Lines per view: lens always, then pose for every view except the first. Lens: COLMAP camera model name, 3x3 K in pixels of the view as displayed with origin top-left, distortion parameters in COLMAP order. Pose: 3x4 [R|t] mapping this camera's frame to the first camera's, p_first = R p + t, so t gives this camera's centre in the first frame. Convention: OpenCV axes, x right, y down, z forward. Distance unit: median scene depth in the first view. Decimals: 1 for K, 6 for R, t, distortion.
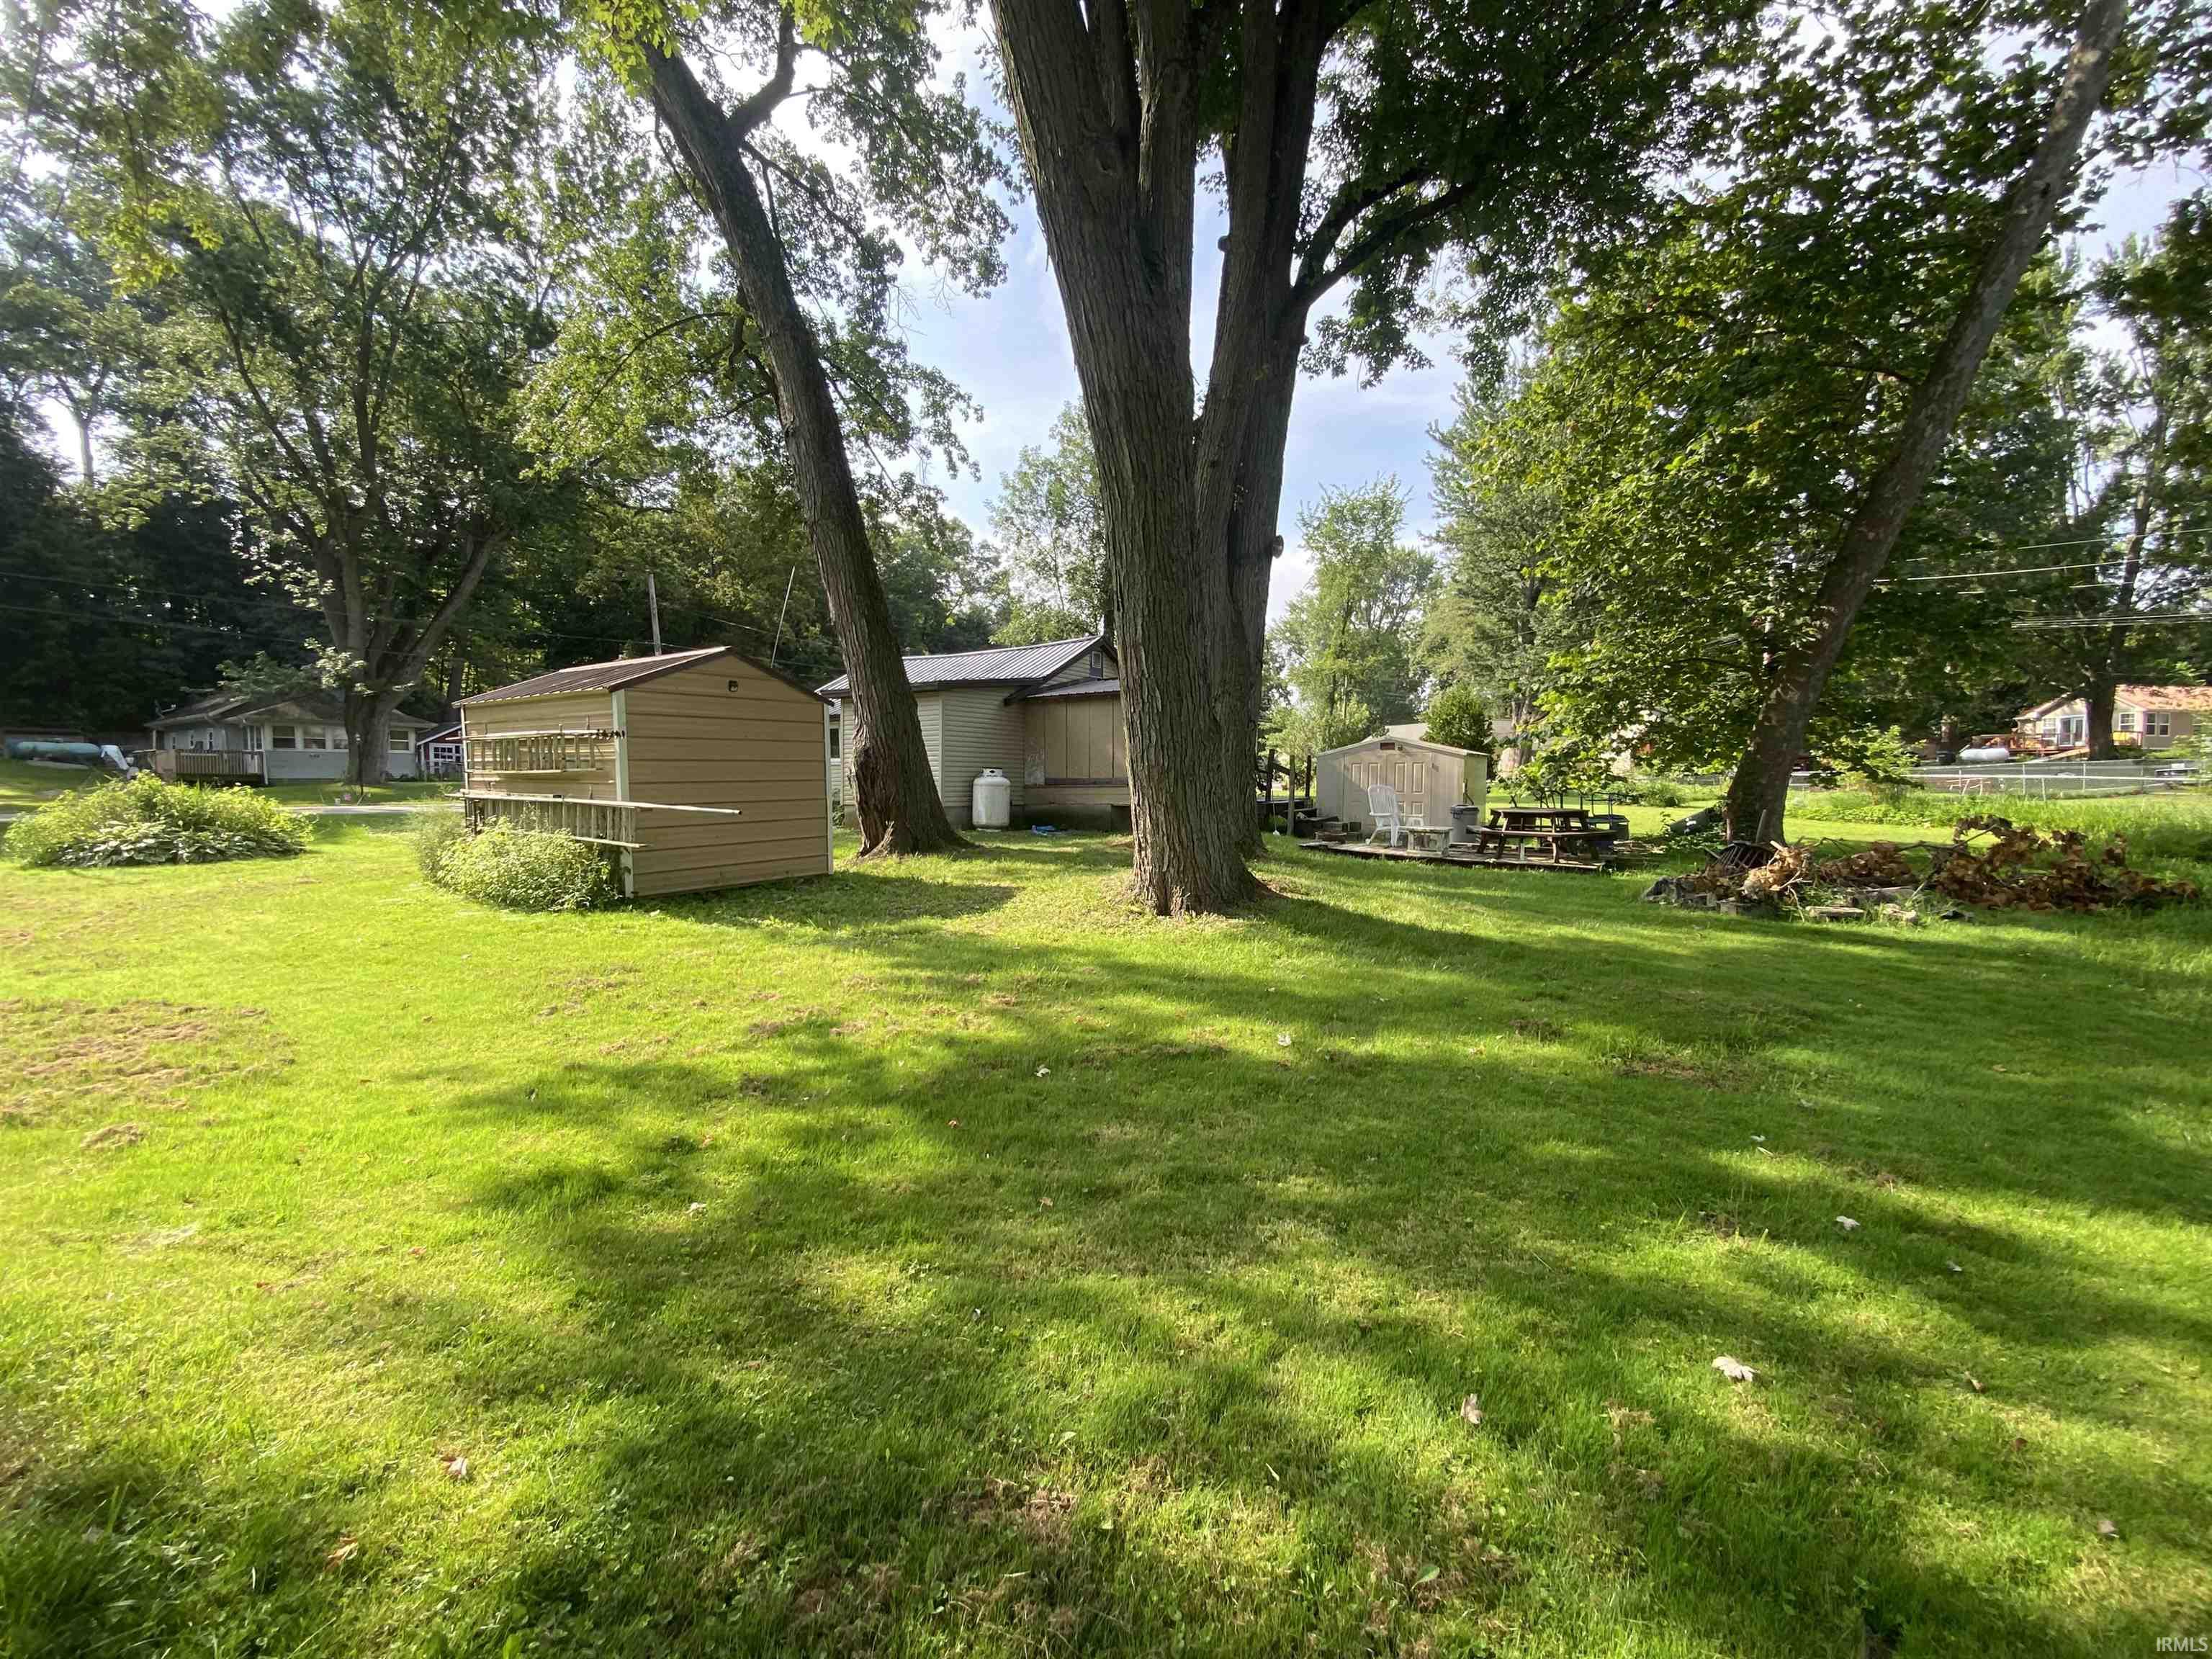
lens RADIAL K [[893.3, 0, 1101.1], [0, 893.3, 836.4], [0, 0, 1]] dist [0.016706, -0.019044]
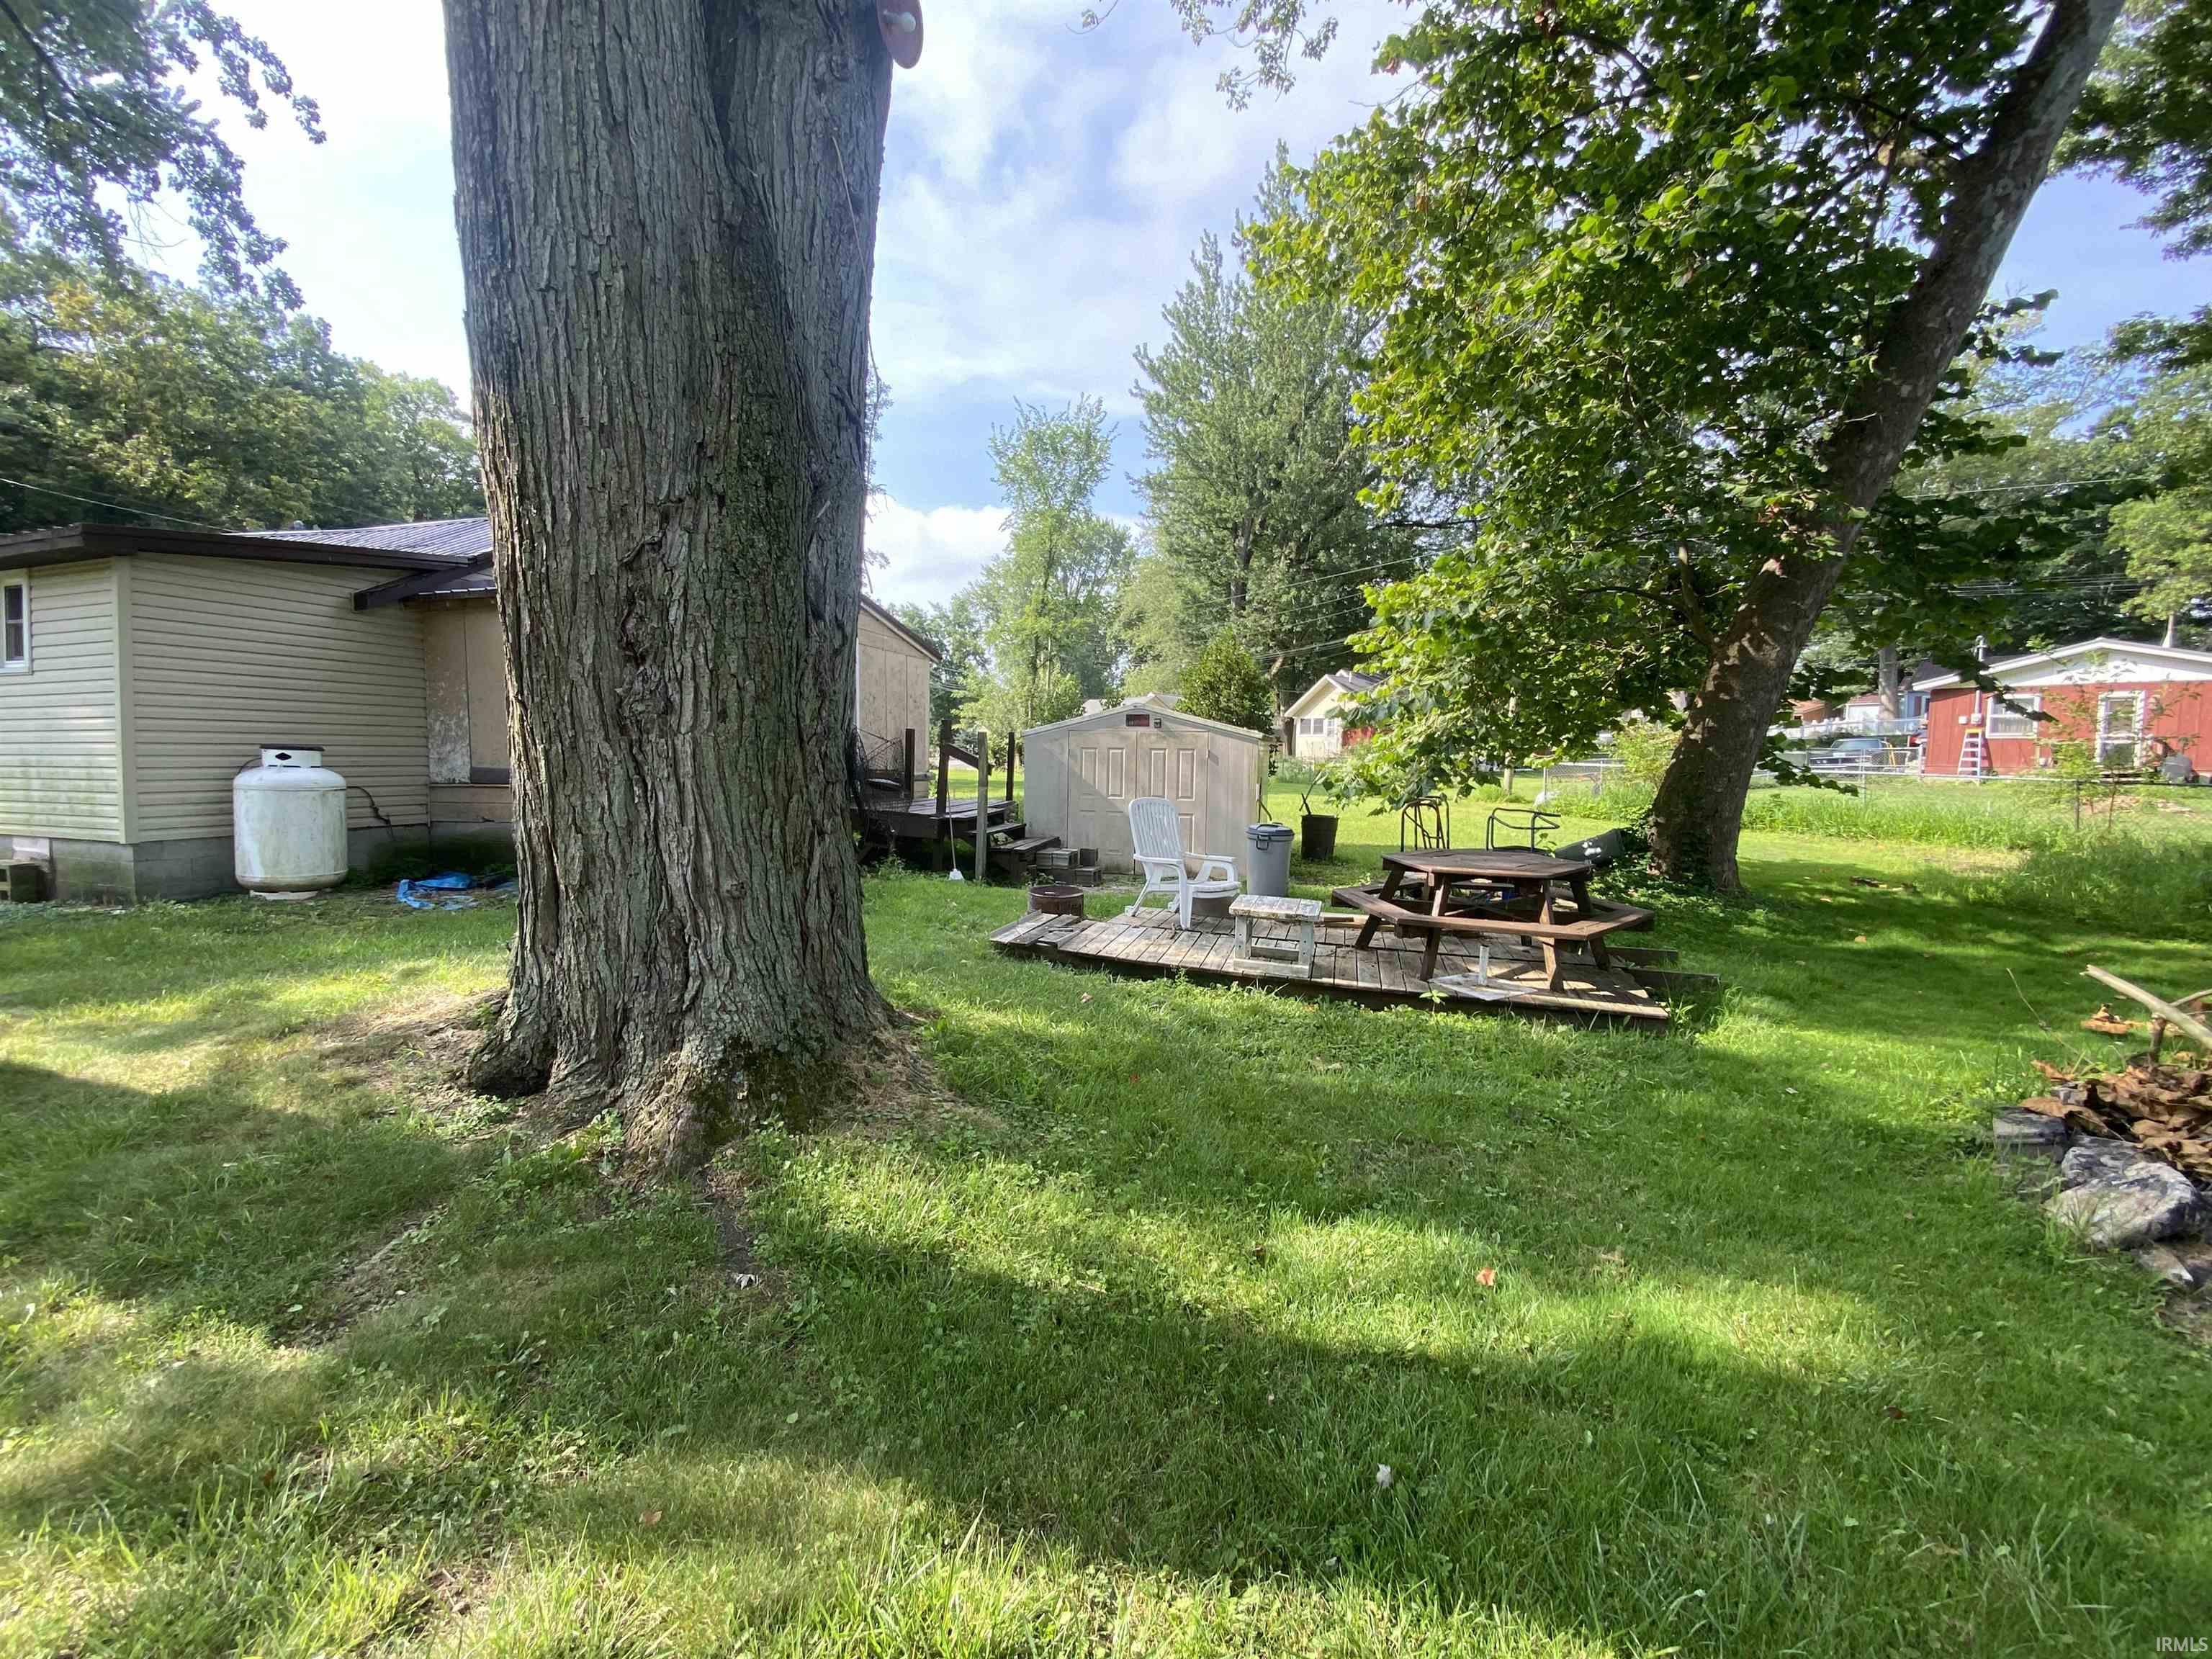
lens RADIAL K [[869.3, 0, 1116.9], [0, 869.3, 865.3], [0, 0, 1]] dist [0.013978, -0.017092]
pose [[0.939040, -0.032937, 0.342227, 0.125585], [0.010233, 0.997637, 0.067940, -0.052198], [-0.343656, -0.060296, 0.937158, 0.549112]]
